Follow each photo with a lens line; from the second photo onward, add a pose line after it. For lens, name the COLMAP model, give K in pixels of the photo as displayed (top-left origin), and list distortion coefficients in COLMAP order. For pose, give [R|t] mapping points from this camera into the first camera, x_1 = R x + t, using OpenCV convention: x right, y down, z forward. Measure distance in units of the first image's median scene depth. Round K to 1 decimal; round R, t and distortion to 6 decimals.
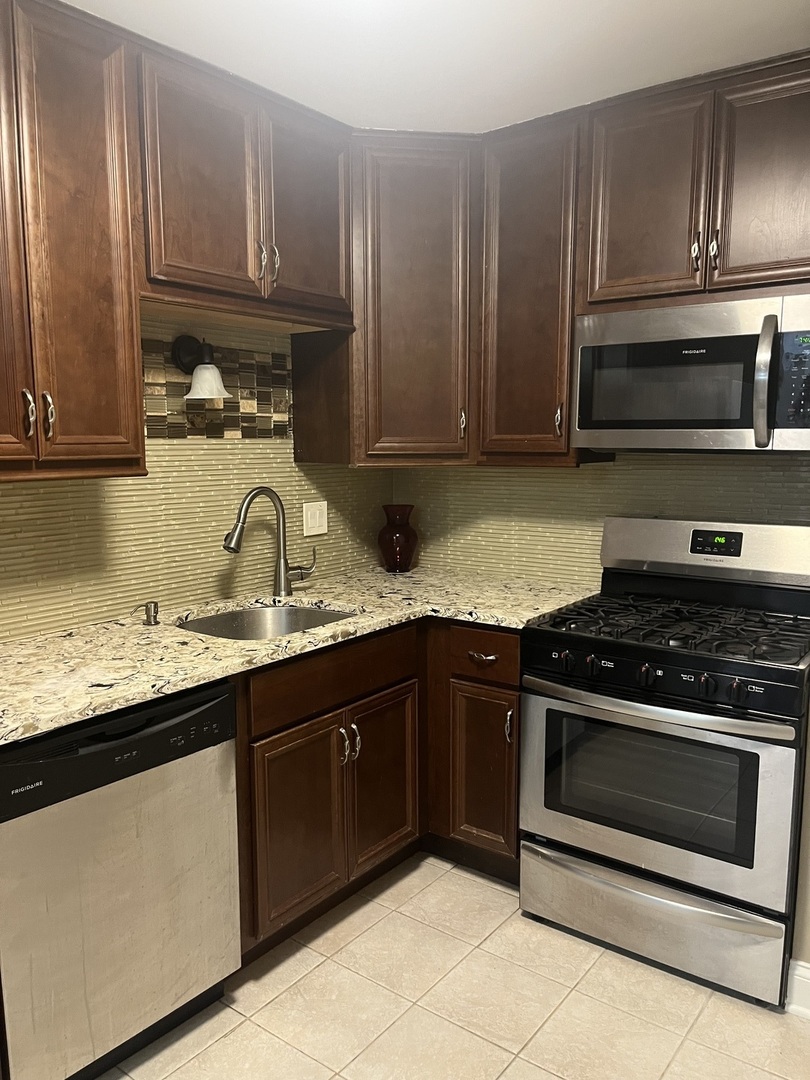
lens RADIAL K [[826.1, 0, 402.0], [0, 826.1, 545.4], [0, 0, 1]] dist [0.053788, -0.072016]
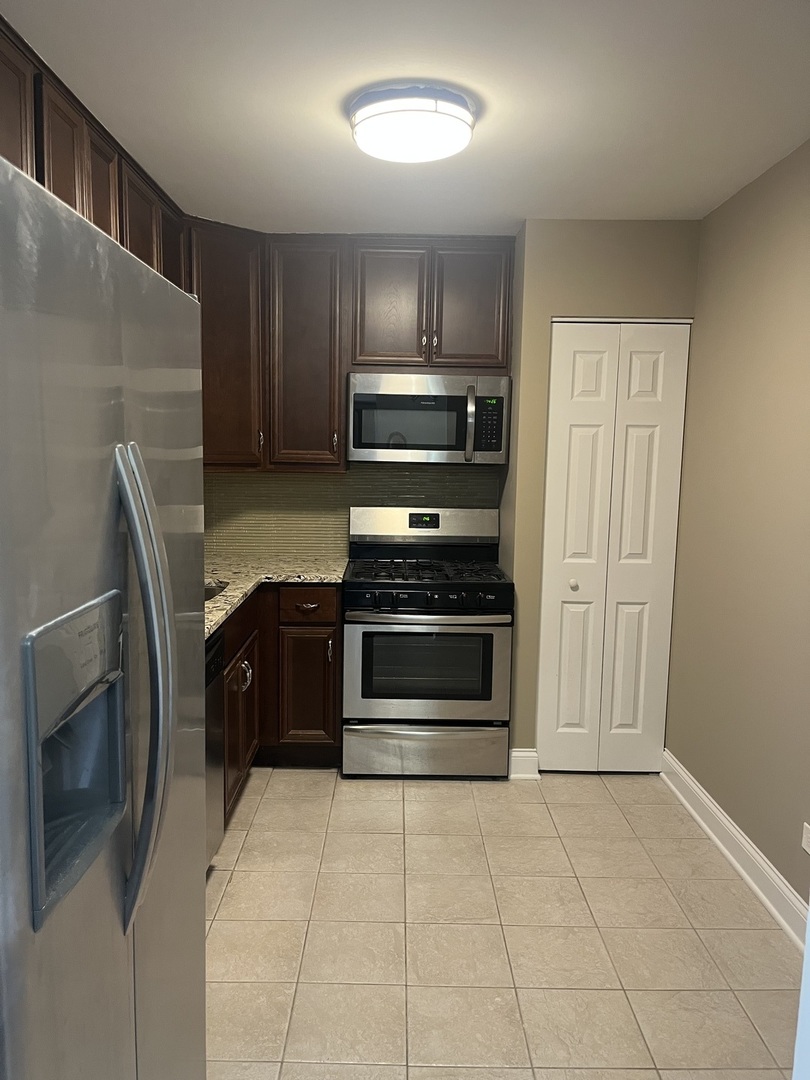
lens RADIAL K [[826.1, 0, 393.4], [0, 826.1, 544.9], [0, 0, 1]] dist [0.053788, -0.072016]
pose [[0.796931, -0.057129, 0.601363, -0.652330], [0.062415, 0.997977, 0.012094, 0.021450], [-0.600837, 0.027896, 0.798885, -0.236649]]
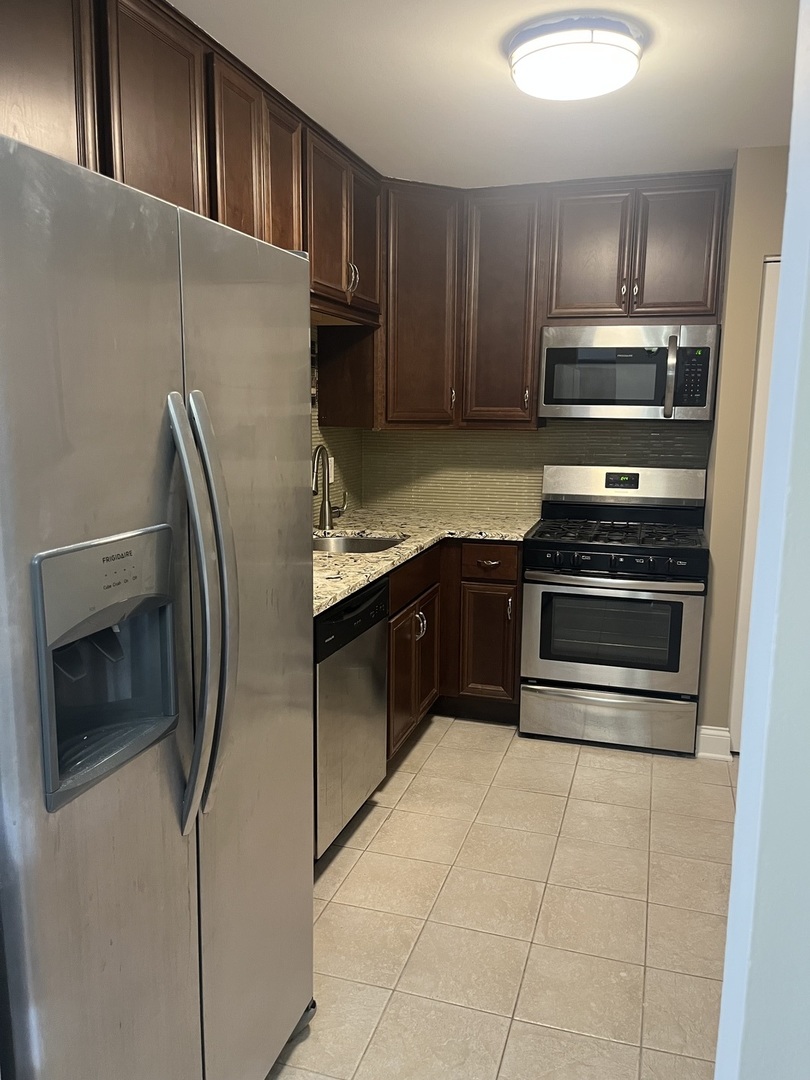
lens RADIAL K [[826.1, 0, 409.6], [0, 826.1, 537.3], [0, 0, 1]] dist [0.053788, -0.072016]
pose [[0.937862, -0.042673, 0.344376, -0.536264], [0.032865, 0.998872, 0.034272, 0.037529], [-0.345450, -0.020825, 0.938206, -0.302562]]
